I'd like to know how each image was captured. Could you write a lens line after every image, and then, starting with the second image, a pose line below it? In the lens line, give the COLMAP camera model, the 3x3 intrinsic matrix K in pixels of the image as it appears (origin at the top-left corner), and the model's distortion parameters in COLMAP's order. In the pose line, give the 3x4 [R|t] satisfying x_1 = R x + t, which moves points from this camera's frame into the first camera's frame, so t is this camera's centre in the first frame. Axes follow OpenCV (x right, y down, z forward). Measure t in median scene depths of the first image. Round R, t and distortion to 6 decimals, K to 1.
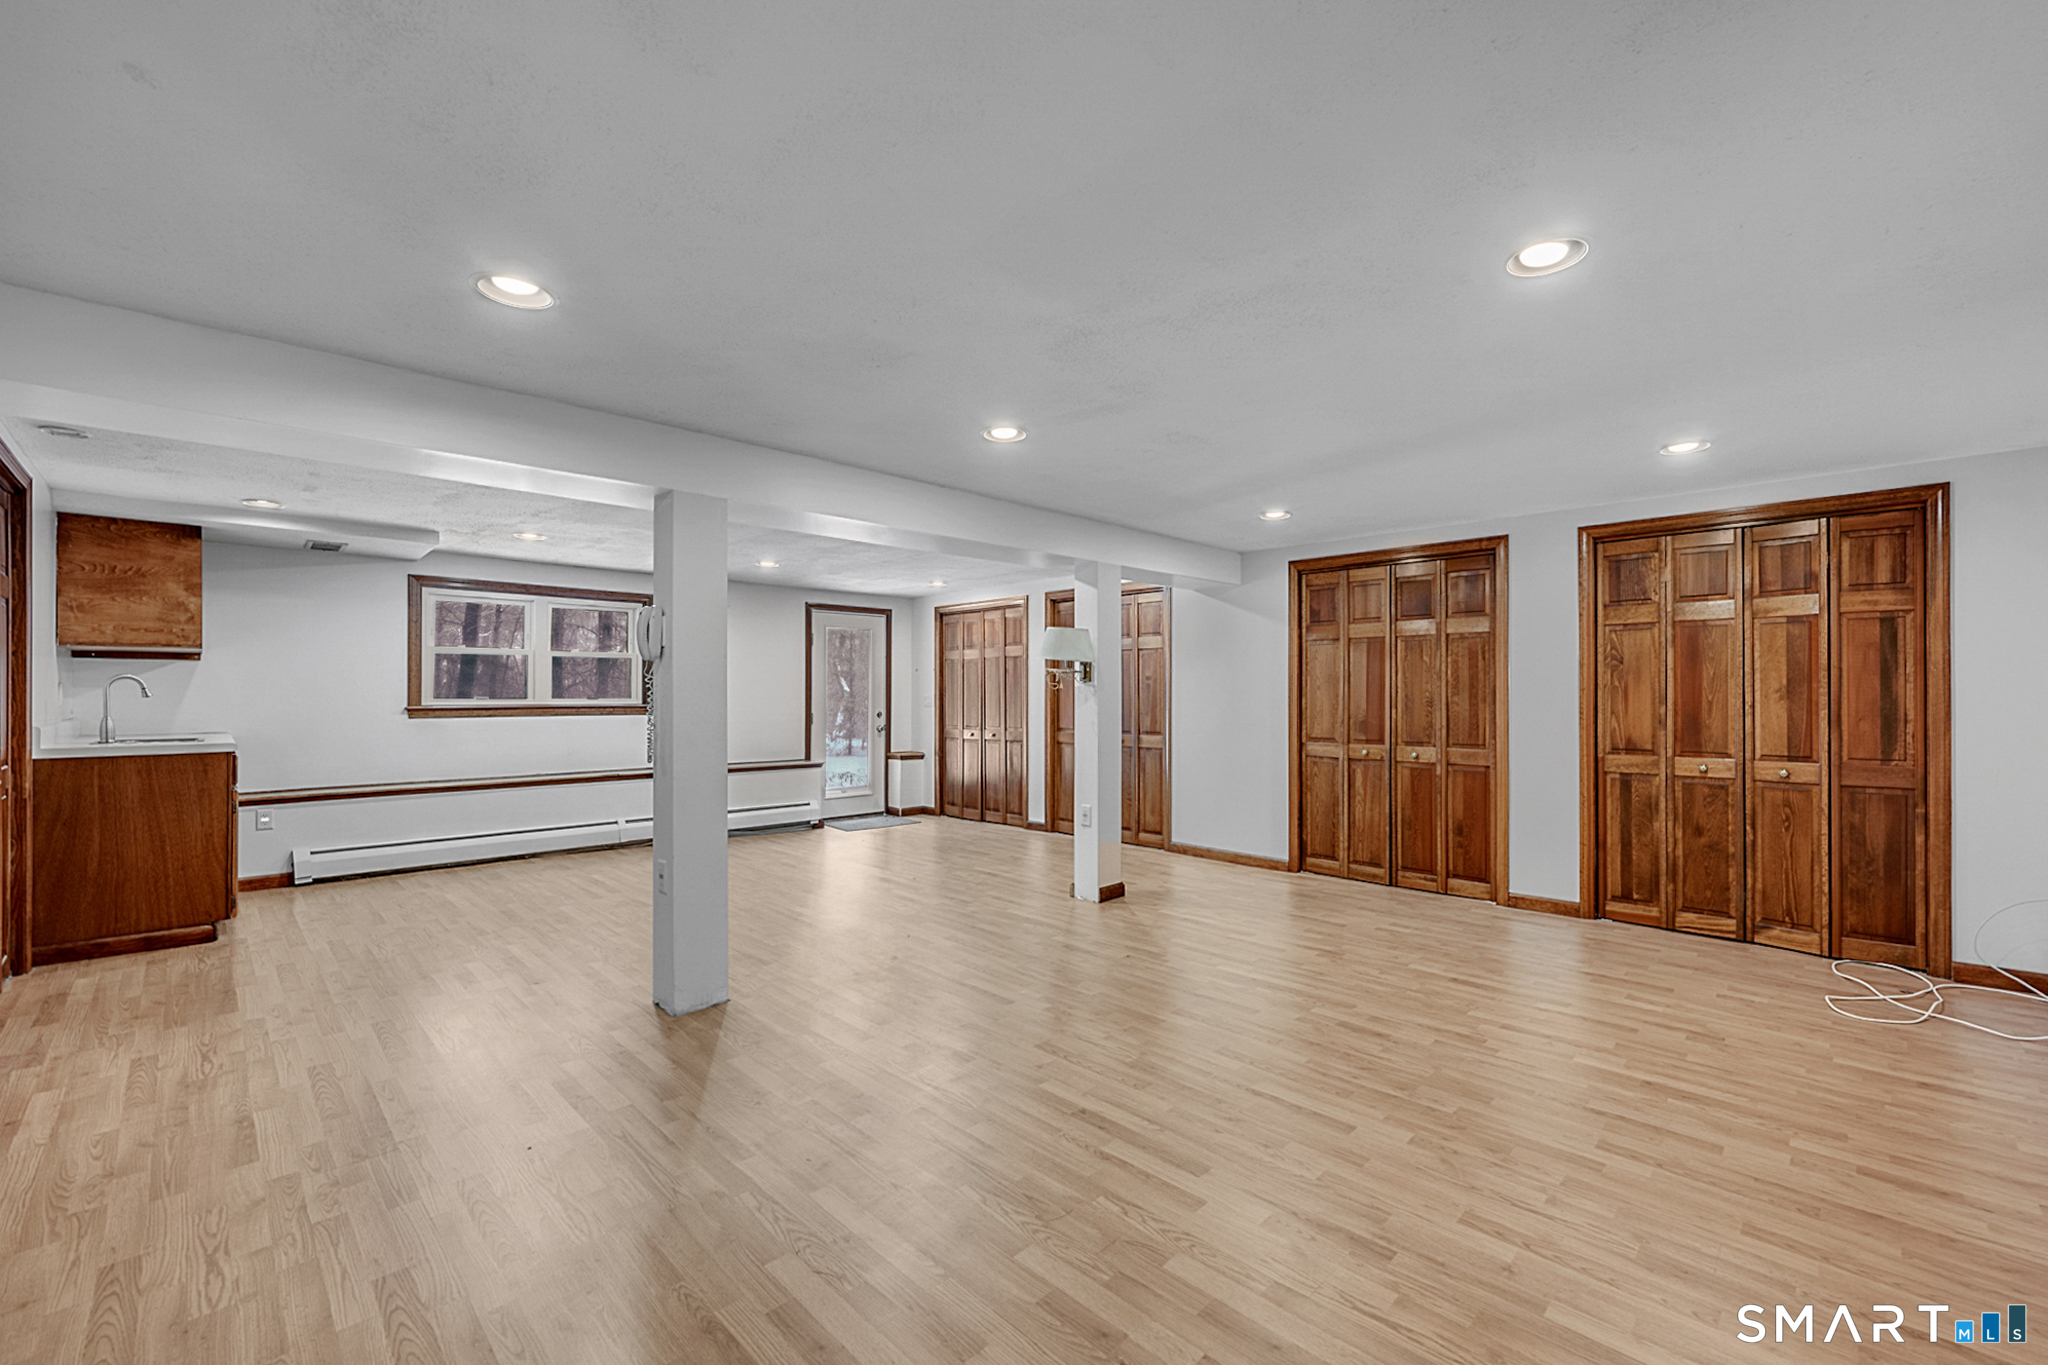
lens RADIAL K [[826.9, 0, 1049.3], [0, 826.9, 702.0], [0, 0, 1]] dist [0.000175, 0.000154]
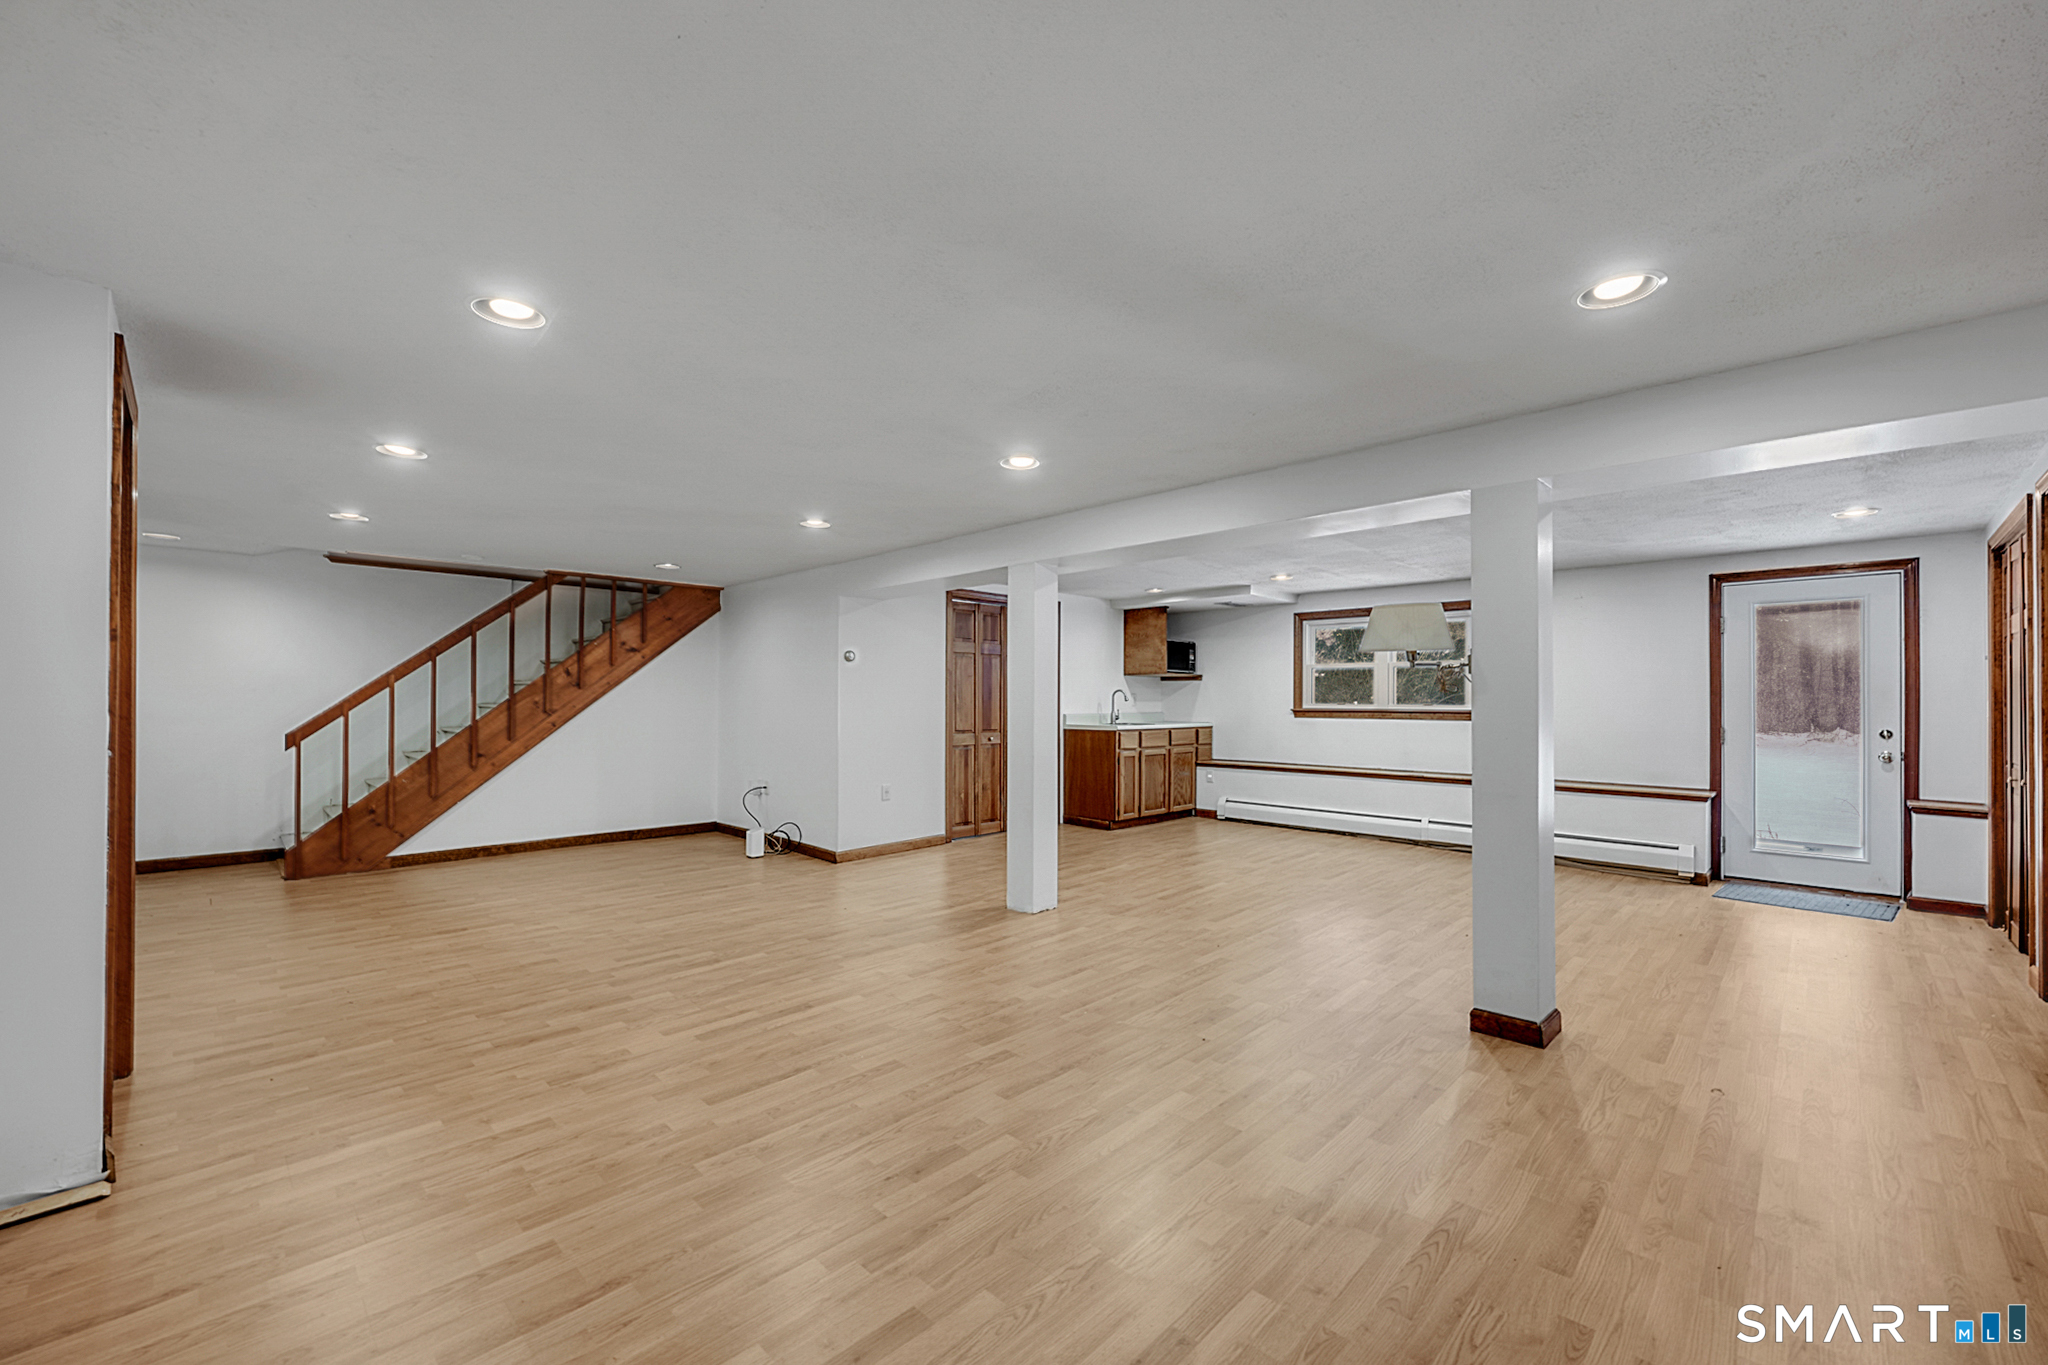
lens RADIAL K [[787.9, 0, 1028.9], [0, 787.9, 698.0], [0, 0, 1]] dist [-0.003327, -0.000351]
pose [[0.024769, -0.002356, -0.999690, 0.520809], [-0.012398, 0.999920, -0.002663, -0.003191], [0.999616, 0.012460, 0.024738, 0.516712]]
